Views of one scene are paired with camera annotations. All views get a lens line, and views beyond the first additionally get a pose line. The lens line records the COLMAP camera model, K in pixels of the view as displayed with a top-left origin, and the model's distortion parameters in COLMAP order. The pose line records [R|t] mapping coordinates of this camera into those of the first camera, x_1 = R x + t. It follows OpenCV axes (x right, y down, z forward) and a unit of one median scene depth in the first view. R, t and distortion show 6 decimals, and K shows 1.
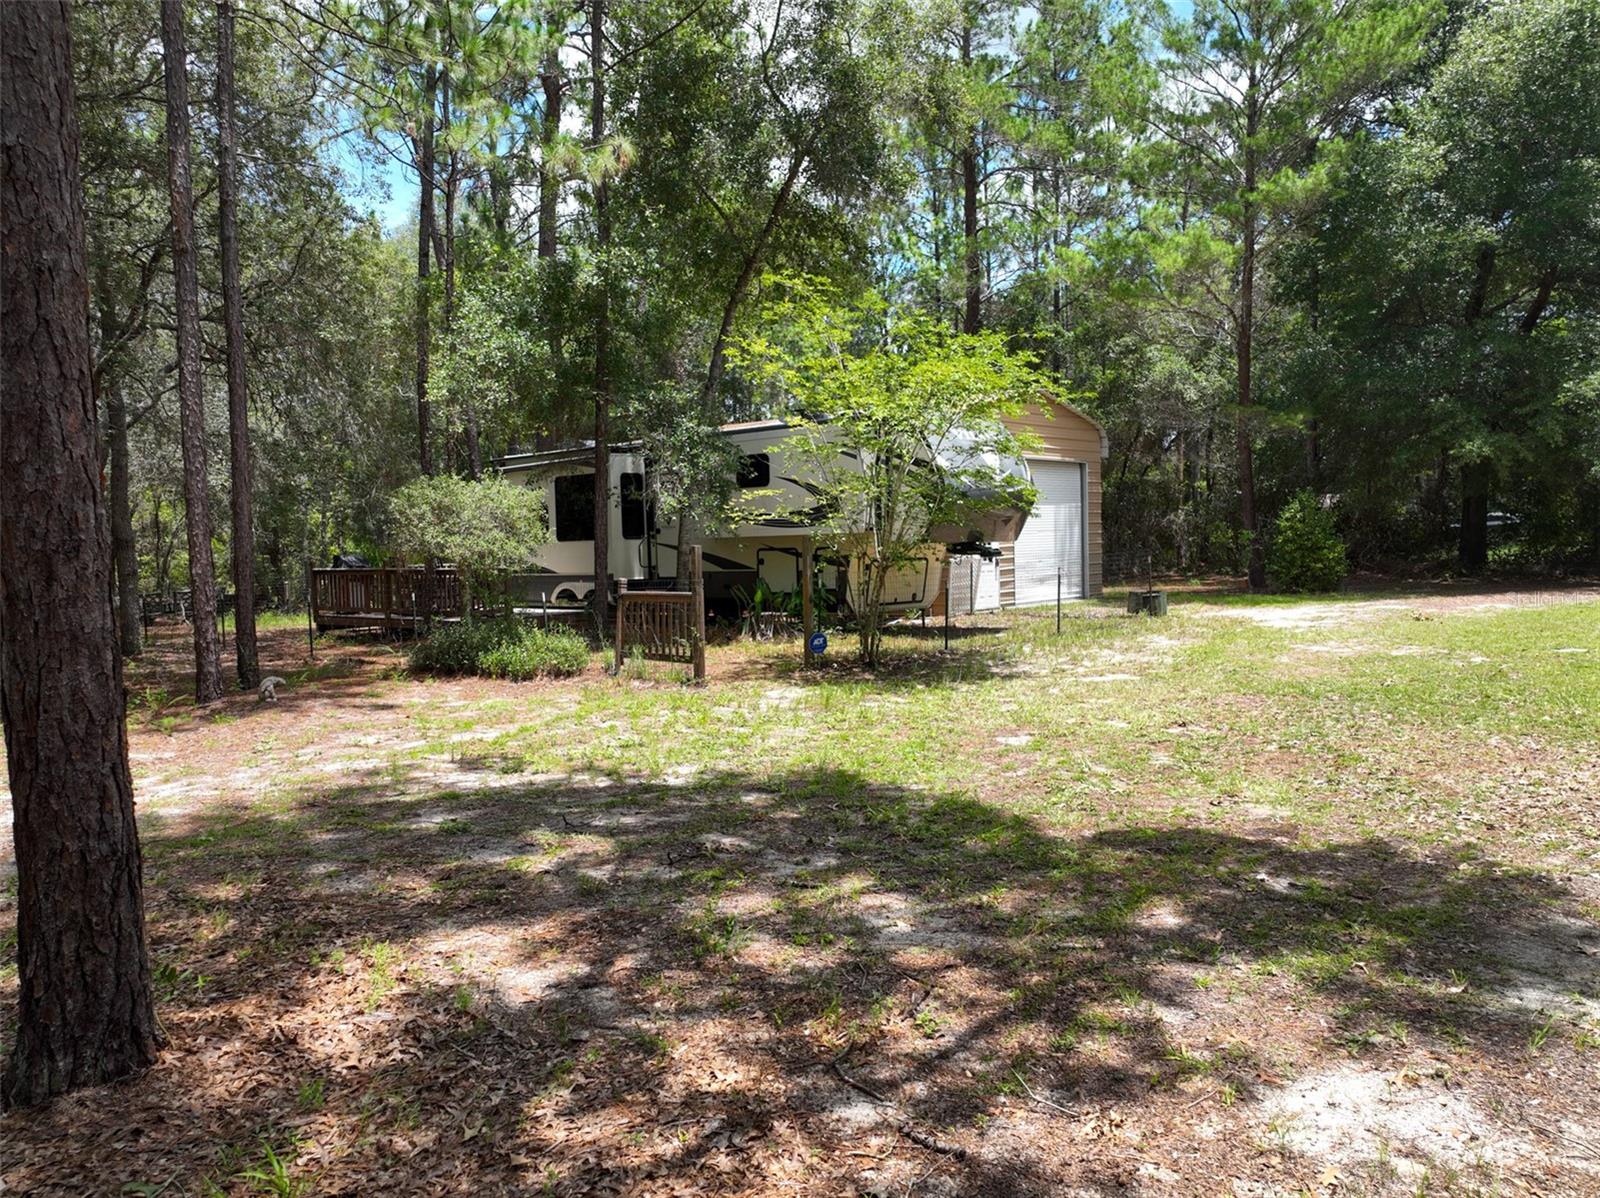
lens RADIAL K [[1186.5, 0, 800.0], [0, 1186.5, 599.0], [0, 0, 1]] dist [0.003859, 0.000486]
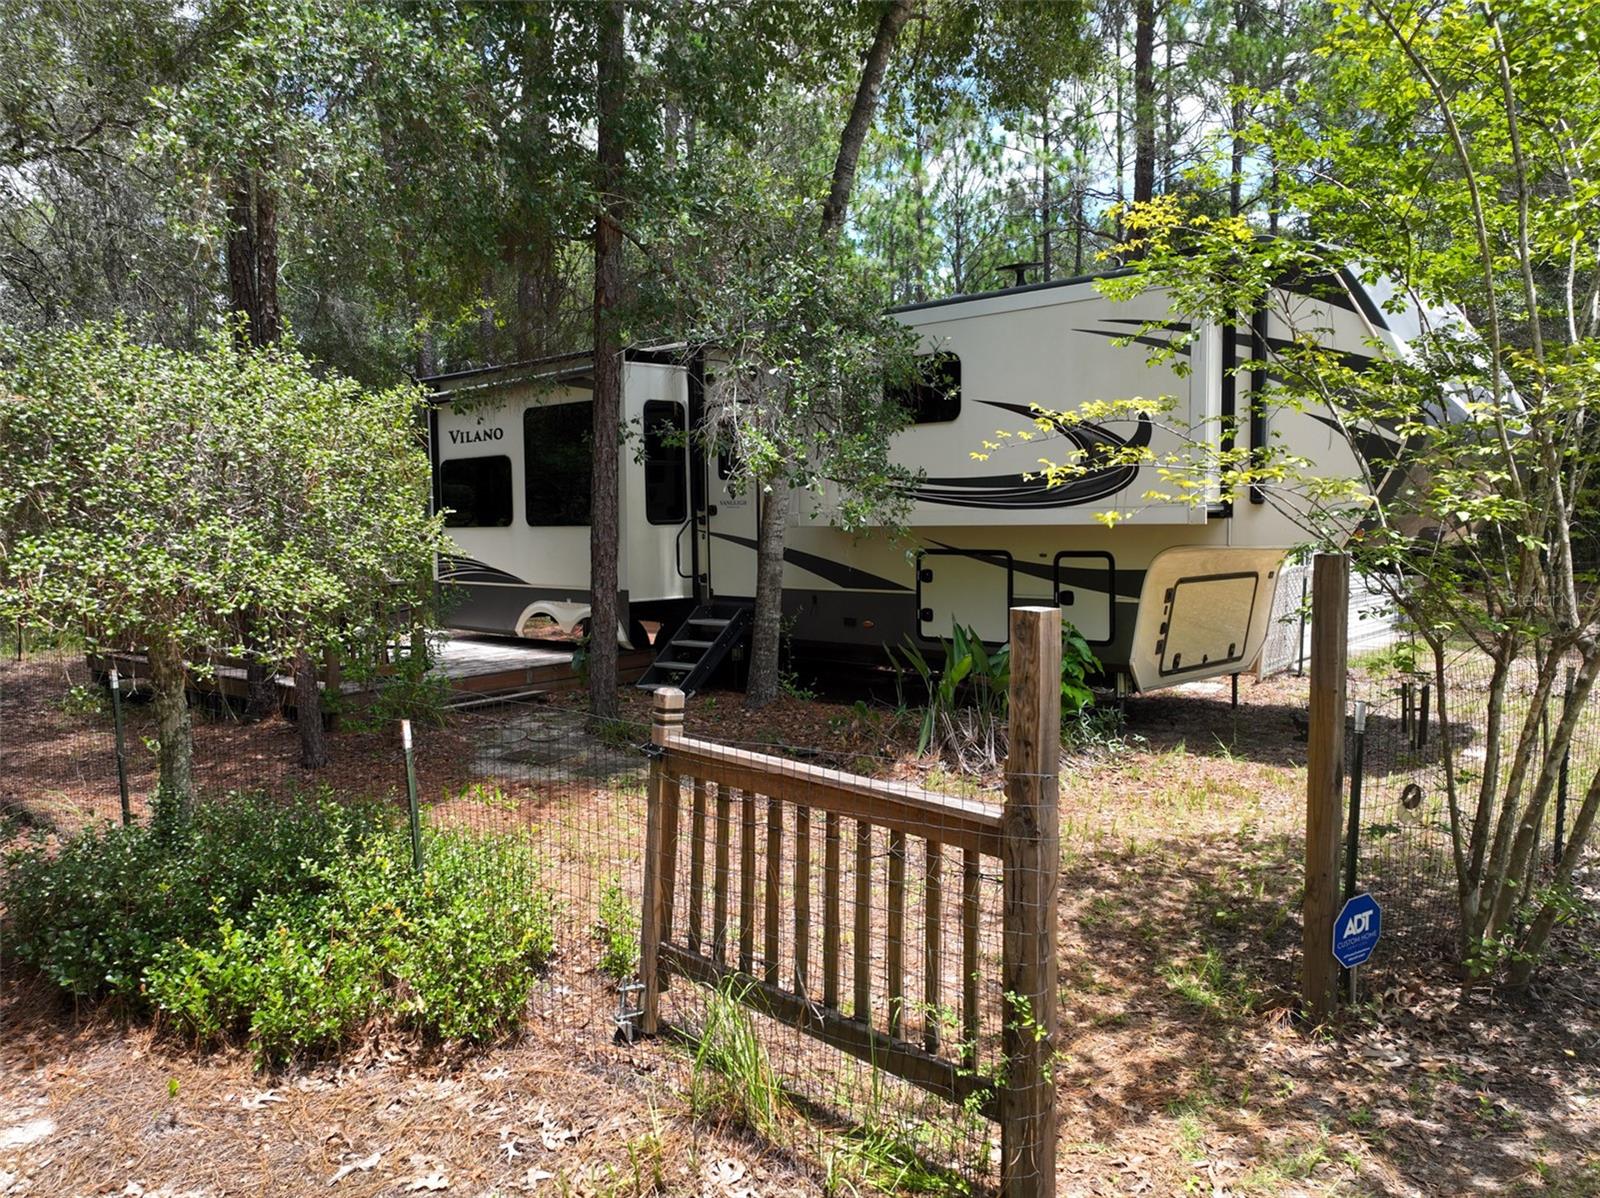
lens RADIAL K [[1186.5, 0, 800.0], [0, 1186.5, 599.0], [0, 0, 1]] dist [0.003859, 0.000486]
pose [[0.999862, 0.015213, -0.006668, -0.079062], [-0.015048, 0.999593, 0.024254, -0.031728], [0.007034, -0.024150, 0.999684, 0.484548]]
